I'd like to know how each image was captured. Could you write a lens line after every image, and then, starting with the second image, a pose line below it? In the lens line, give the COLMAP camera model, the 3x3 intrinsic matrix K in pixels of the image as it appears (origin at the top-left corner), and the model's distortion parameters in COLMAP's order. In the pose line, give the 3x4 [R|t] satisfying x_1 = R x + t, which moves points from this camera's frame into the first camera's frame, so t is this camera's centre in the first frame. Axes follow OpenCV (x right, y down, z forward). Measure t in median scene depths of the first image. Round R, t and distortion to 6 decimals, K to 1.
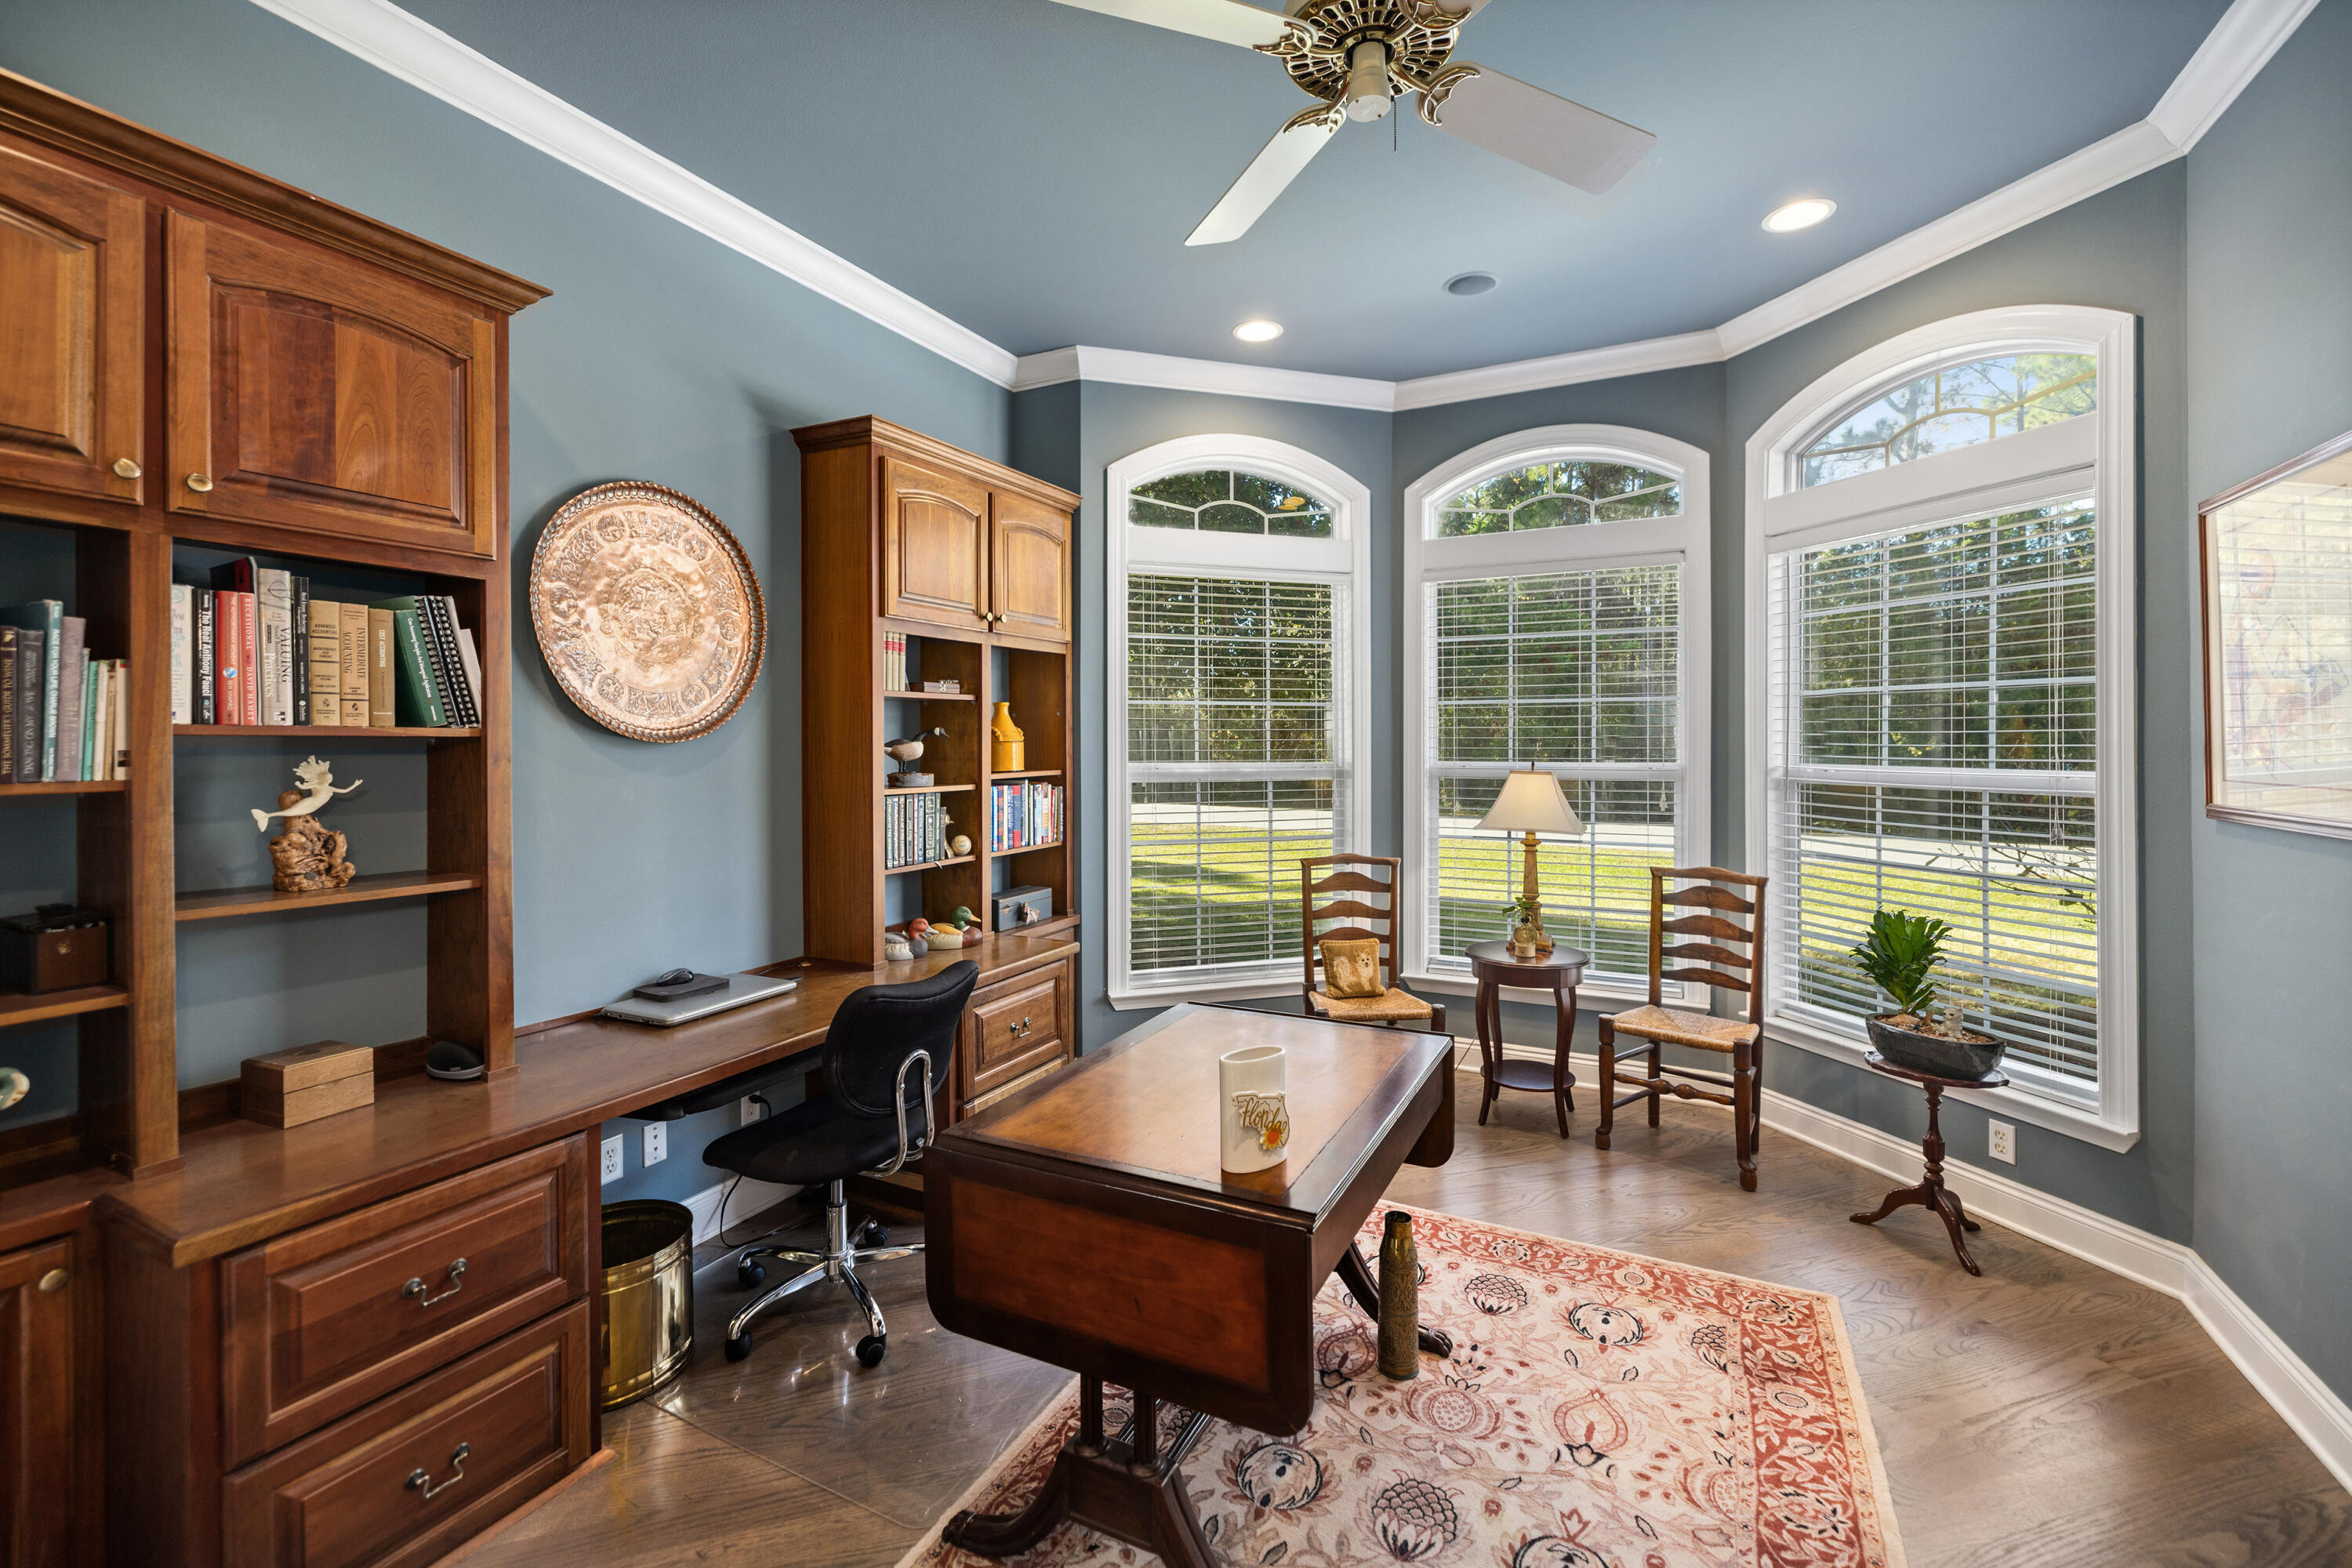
lens RADIAL K [[1015.1, 0, 1175.2], [0, 1015.1, 743.4], [0, 0, 1]] dist [0.000321, -0.001030]
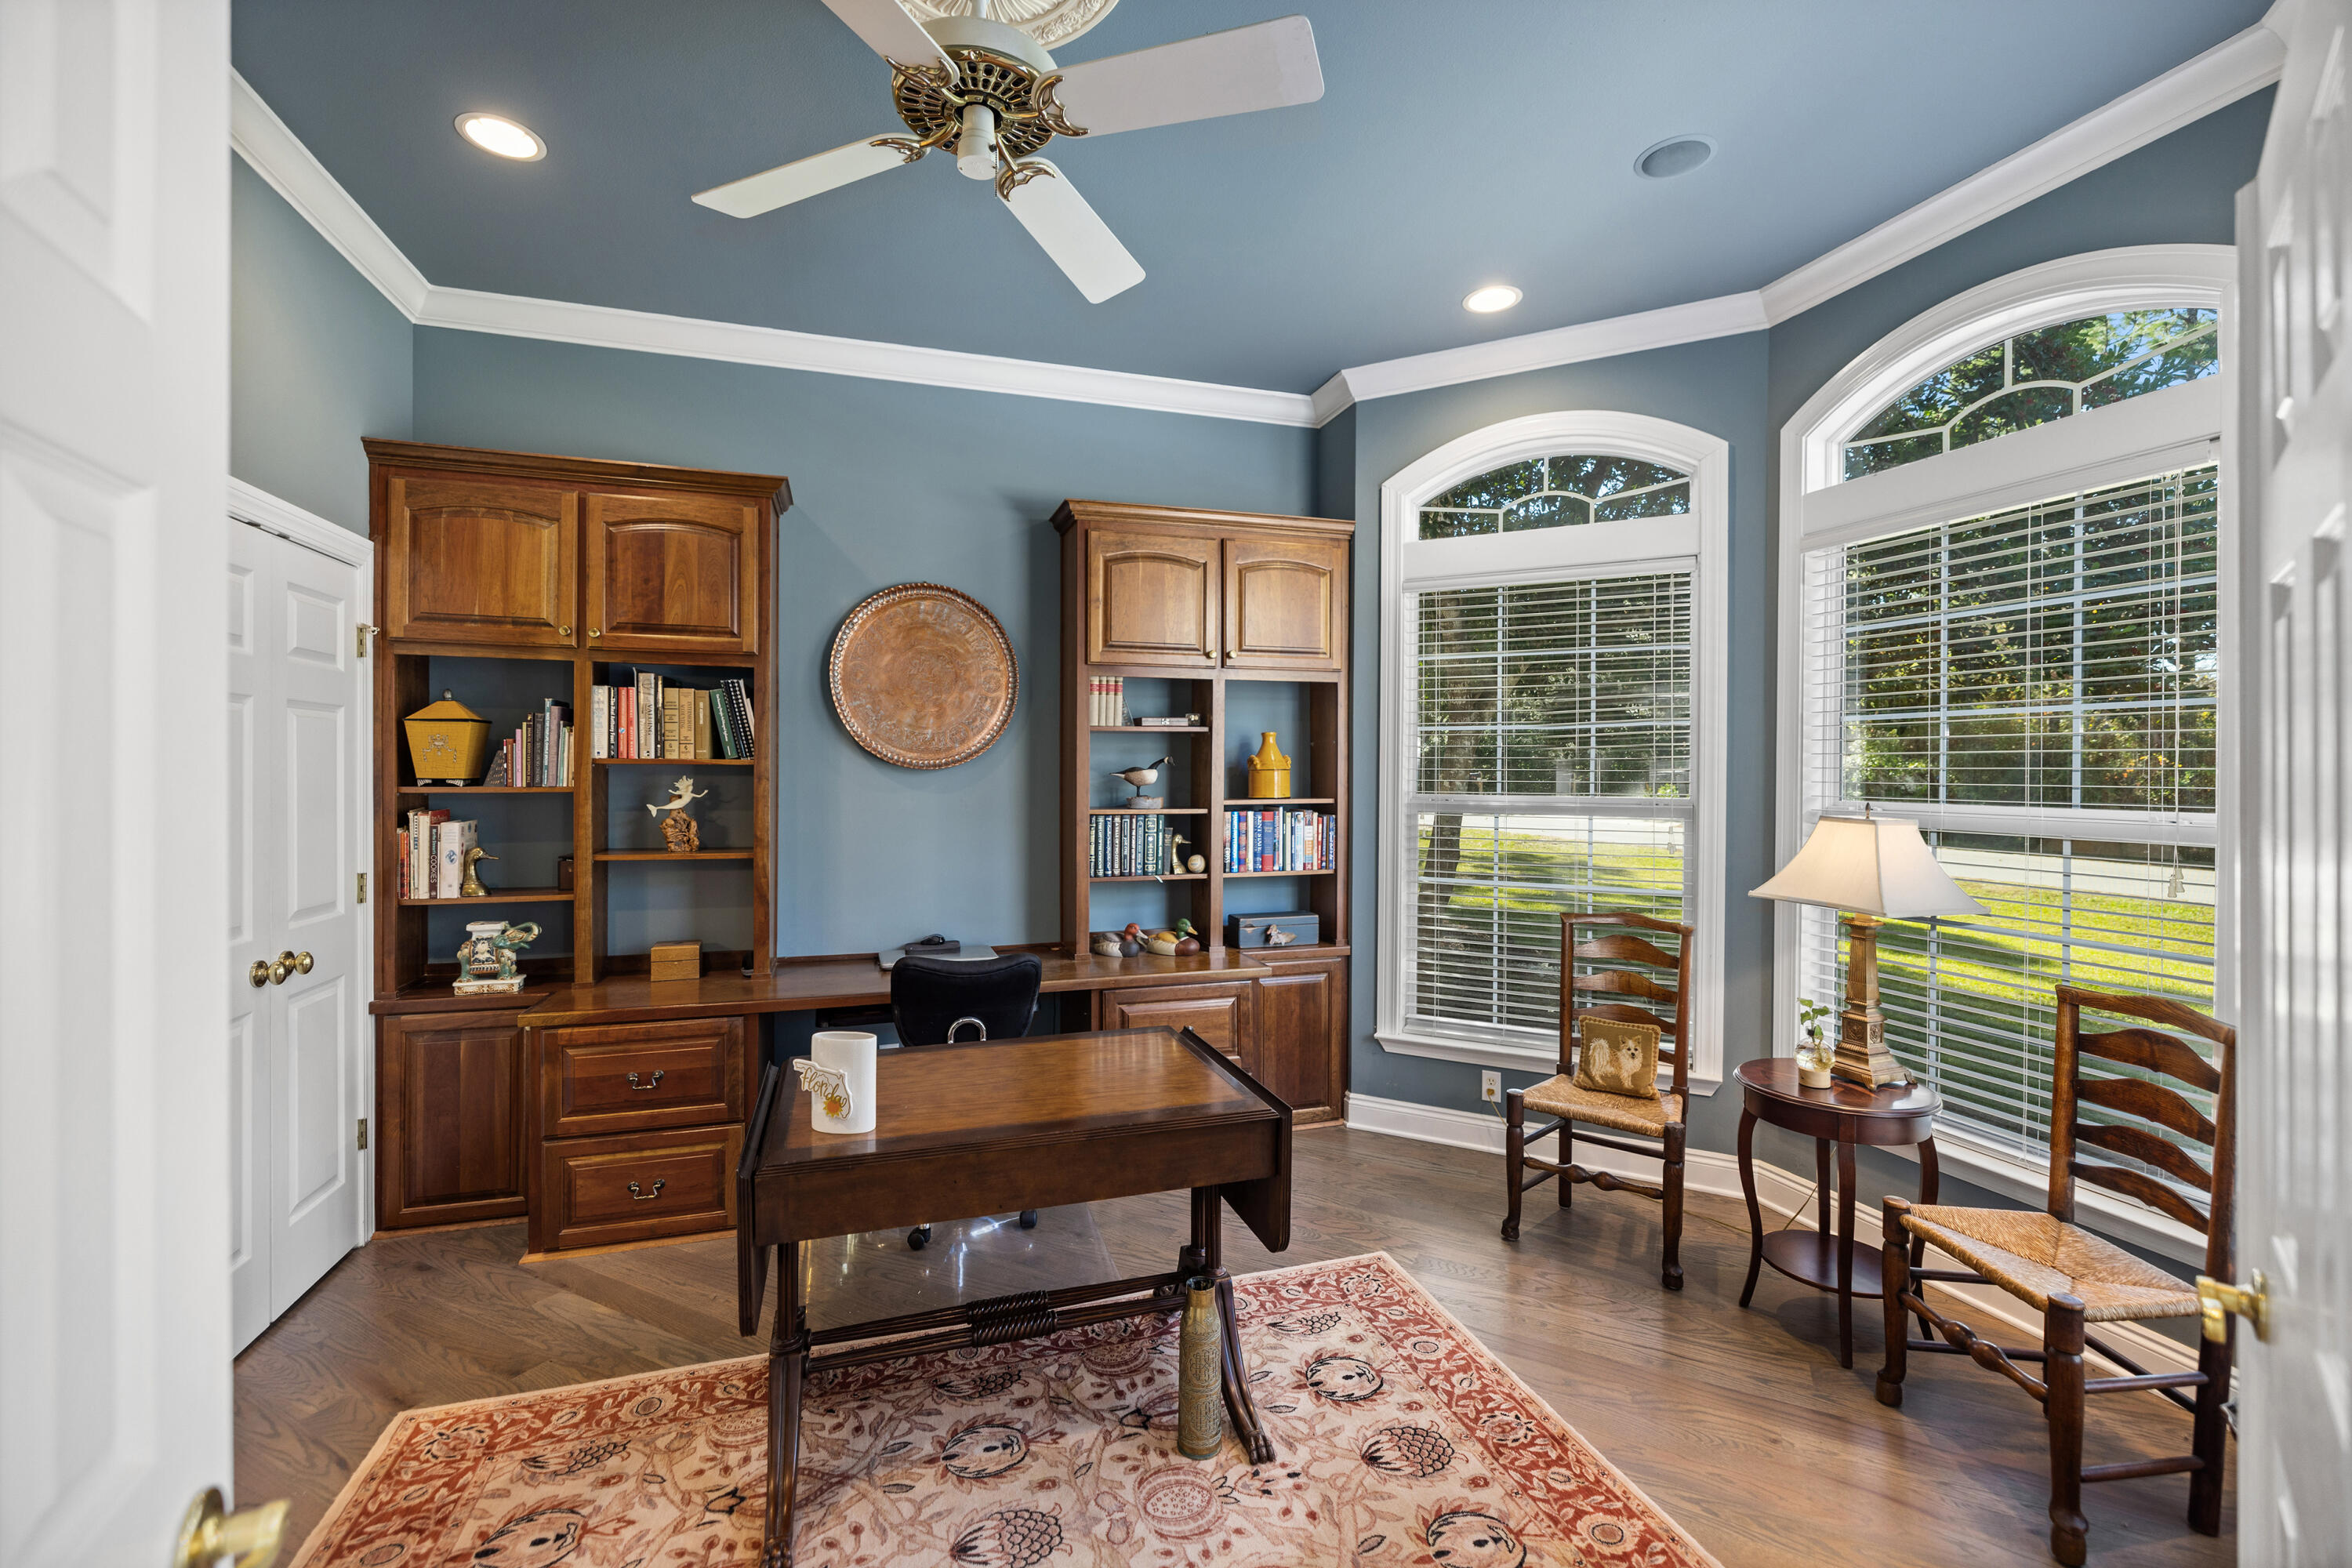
lens RADIAL K [[1015.1, 0, 1175.9], [0, 1015.1, 770.5], [0, 0, 1]] dist [0.000321, -0.001030]
pose [[0.692749, 0.004850, -0.721163, 0.576022], [-0.005772, 0.999983, 0.001181, -0.002076], [0.721156, 0.003345, 0.692765, 0.224242]]
